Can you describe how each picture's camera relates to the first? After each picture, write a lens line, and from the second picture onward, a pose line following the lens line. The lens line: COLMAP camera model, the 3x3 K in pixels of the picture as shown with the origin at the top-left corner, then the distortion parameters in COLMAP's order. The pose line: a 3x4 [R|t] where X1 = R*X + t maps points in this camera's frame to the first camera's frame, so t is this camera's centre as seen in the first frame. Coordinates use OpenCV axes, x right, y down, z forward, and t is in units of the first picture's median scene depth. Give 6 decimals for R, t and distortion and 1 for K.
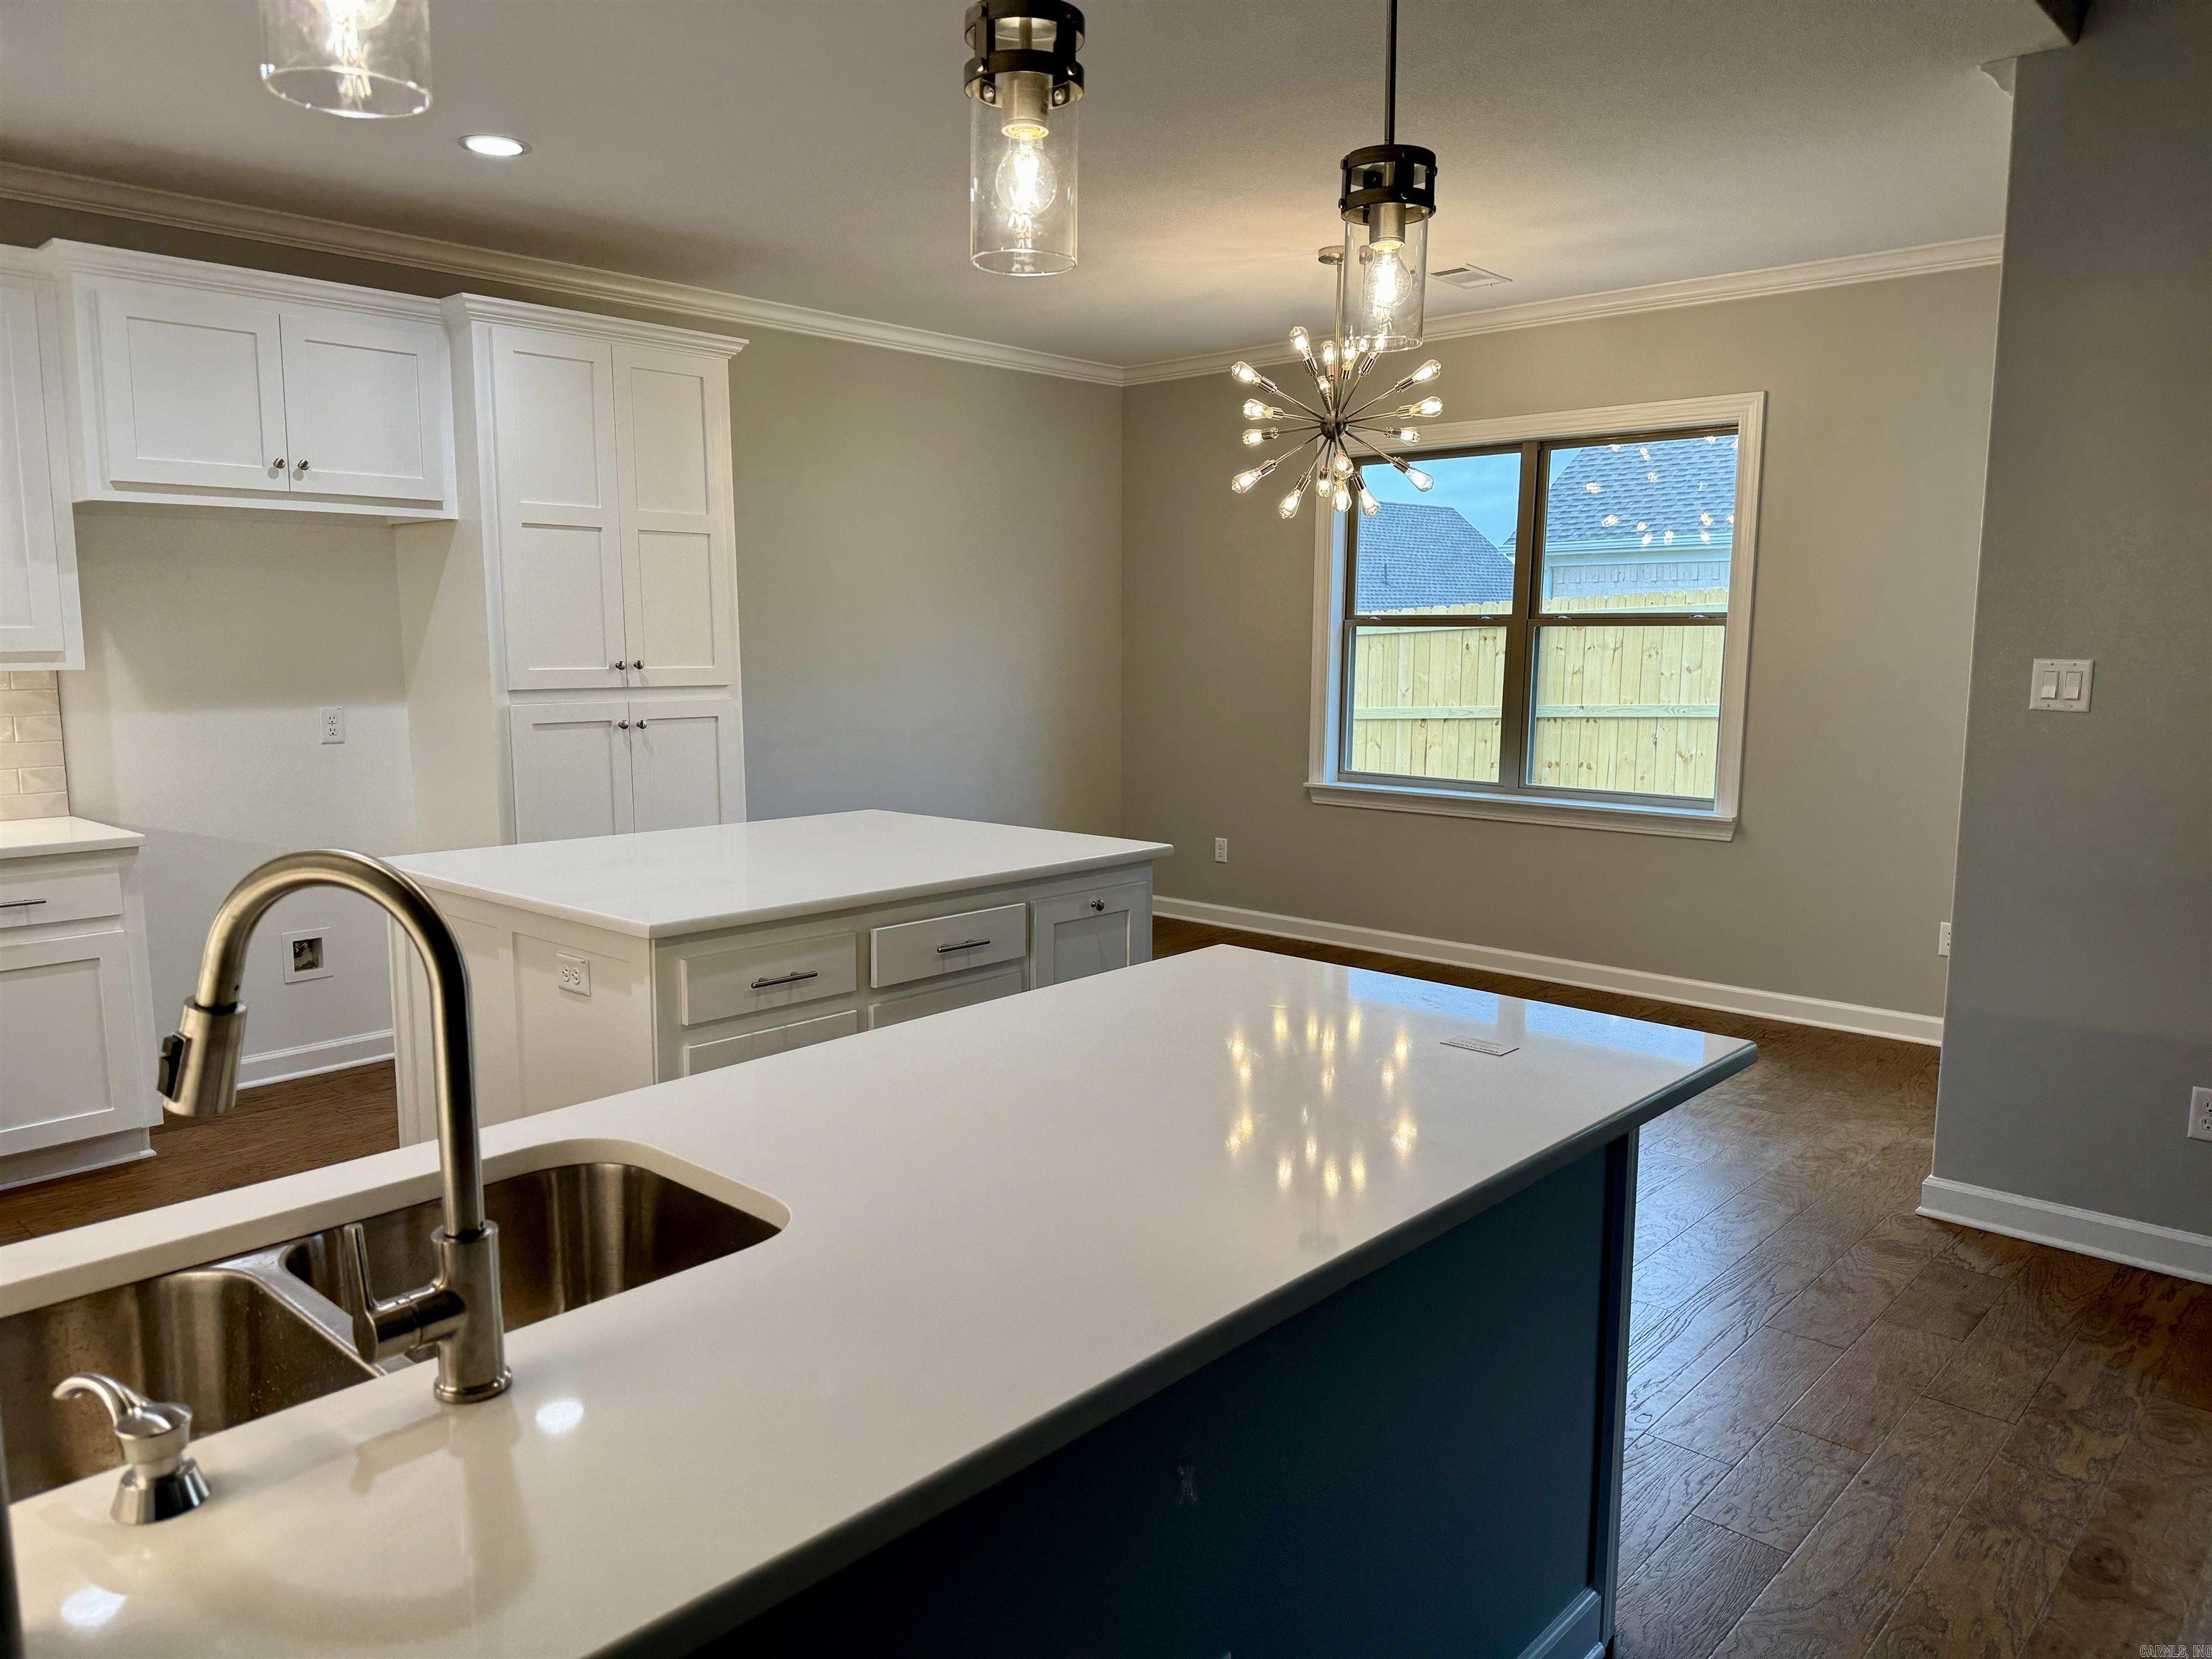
lens RADIAL K [[1546.7, 0, 1120.9], [0, 1546.7, 833.8], [0, 0, 1]] dist [0.091236, -0.113517]
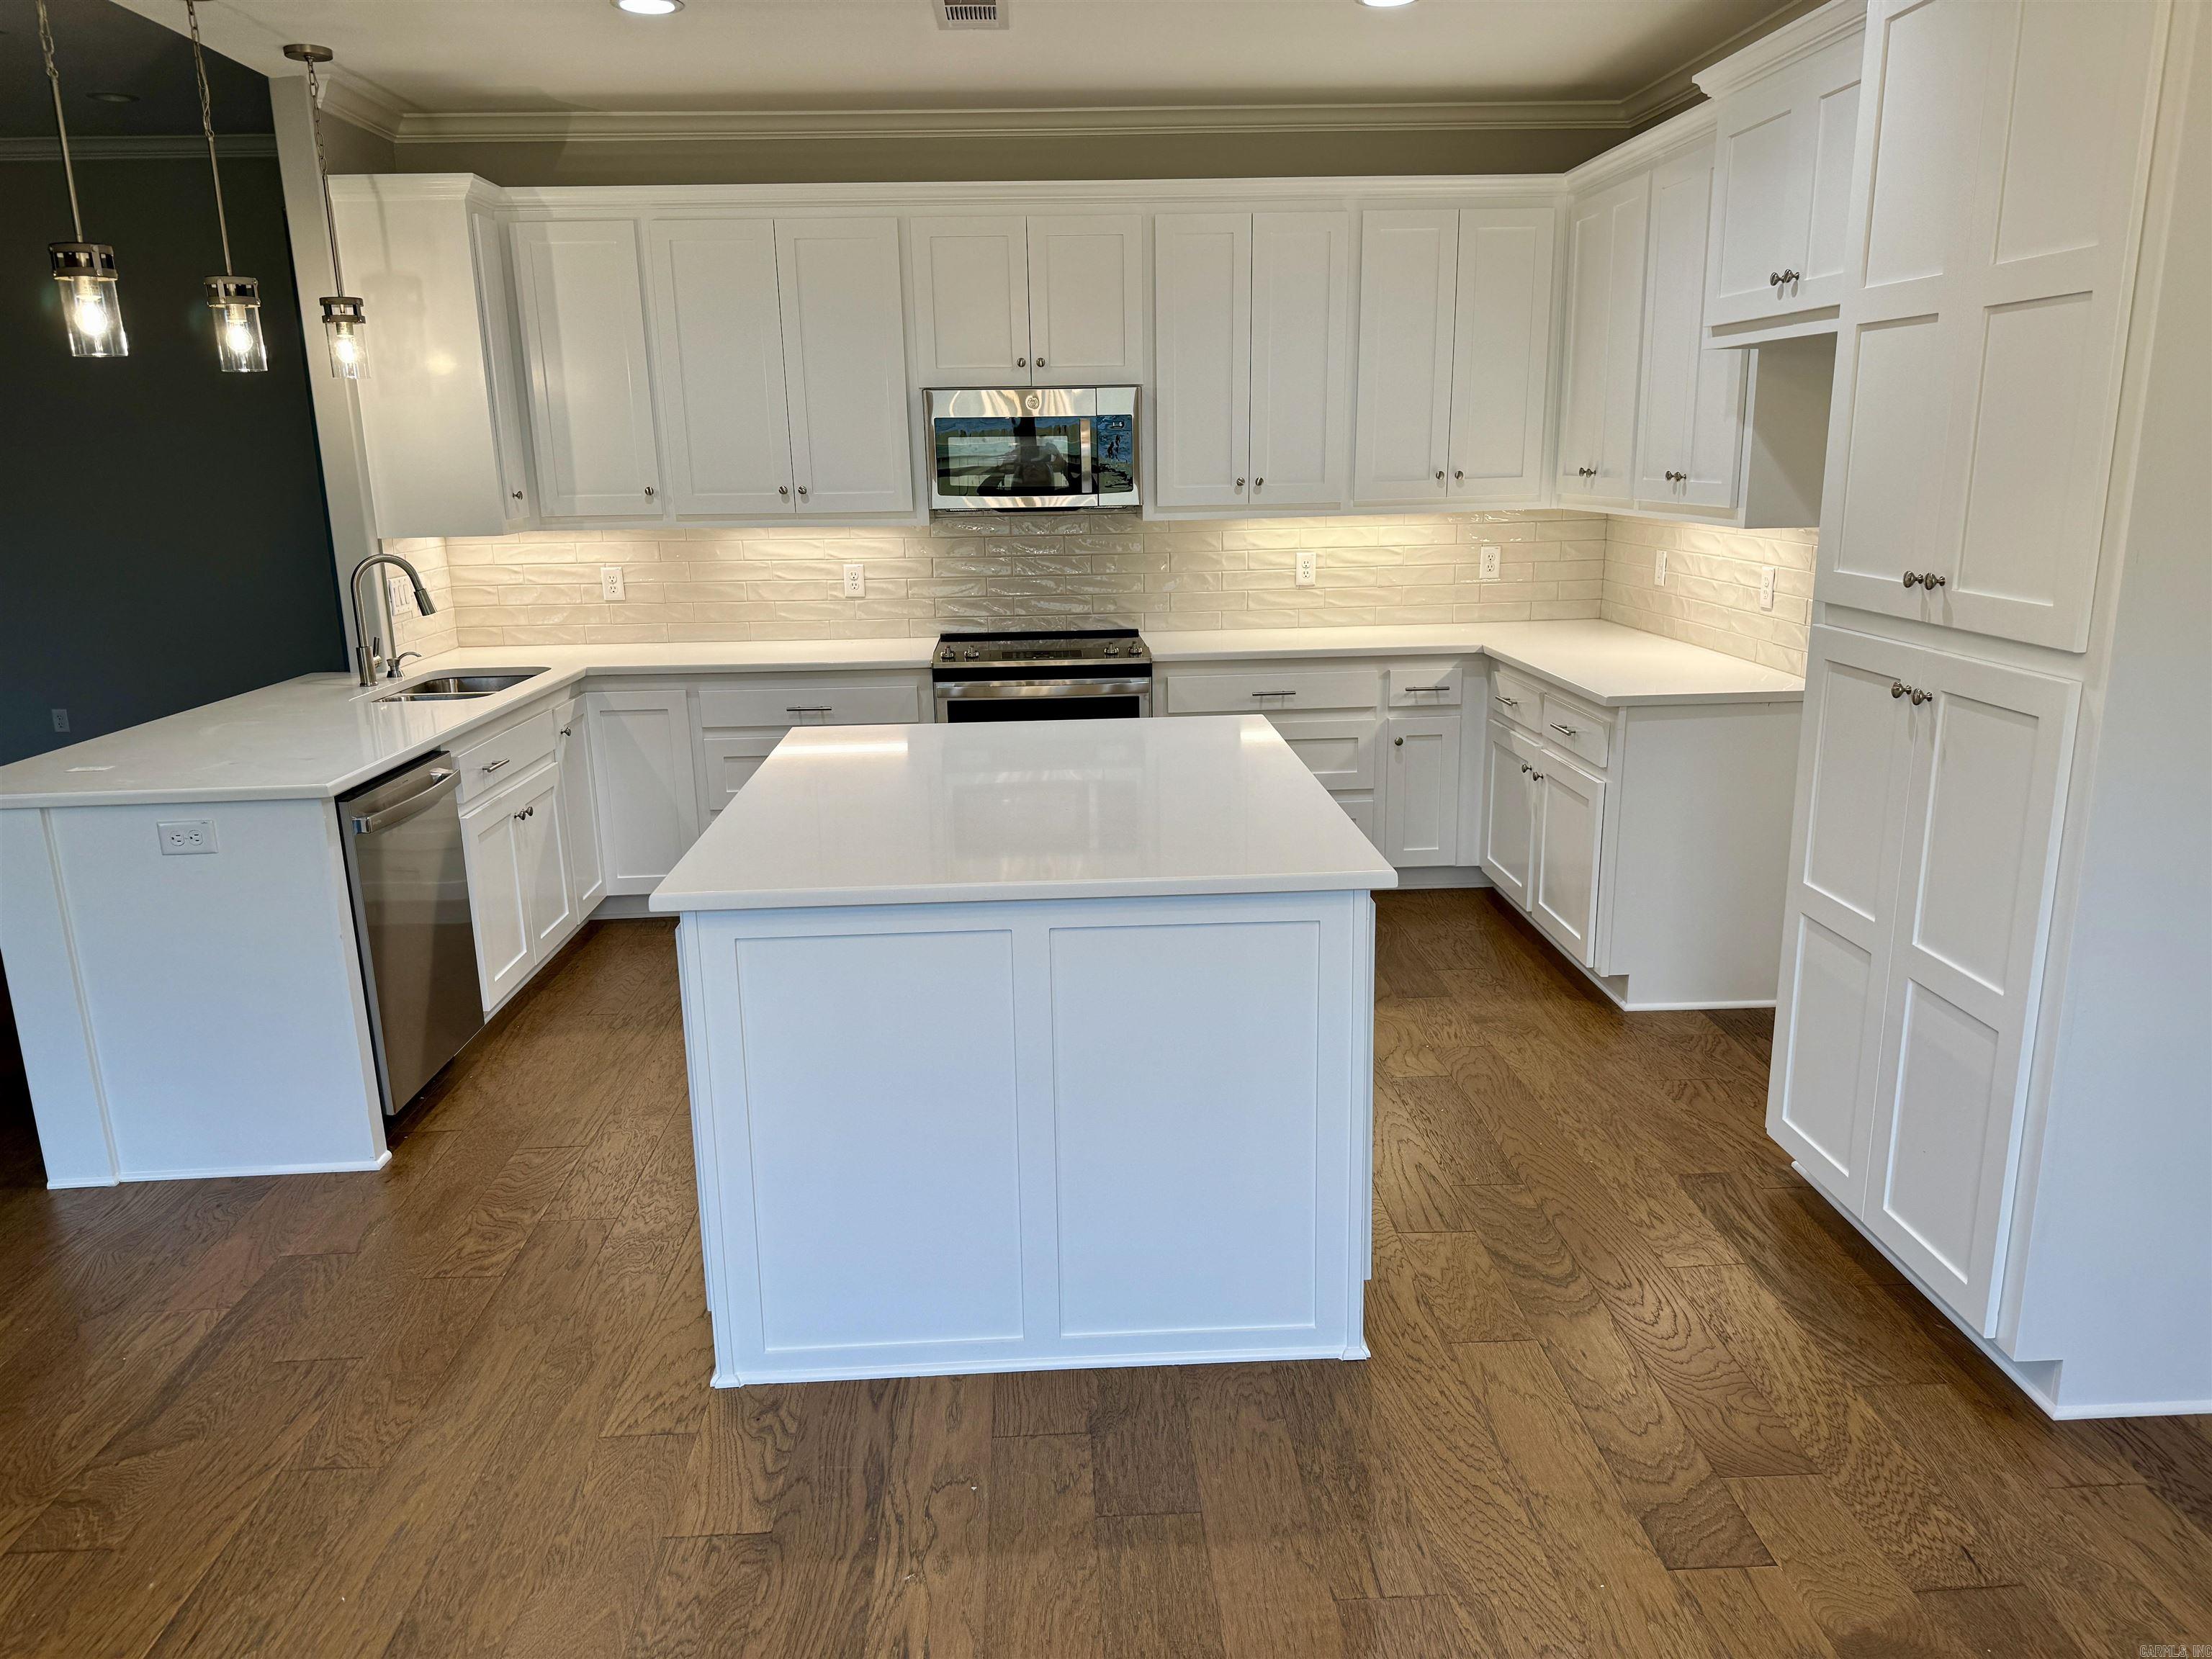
lens RADIAL K [[1546.7, 0, 1128.1], [0, 1546.7, 845.2], [0, 0, 1]] dist [0.091236, -0.113517]
pose [[-0.700816, 0.174173, -0.691752, 0.199881], [-0.092206, 0.939480, 0.329962, -0.139431], [0.707358, 0.295026, -0.642343, 0.944627]]
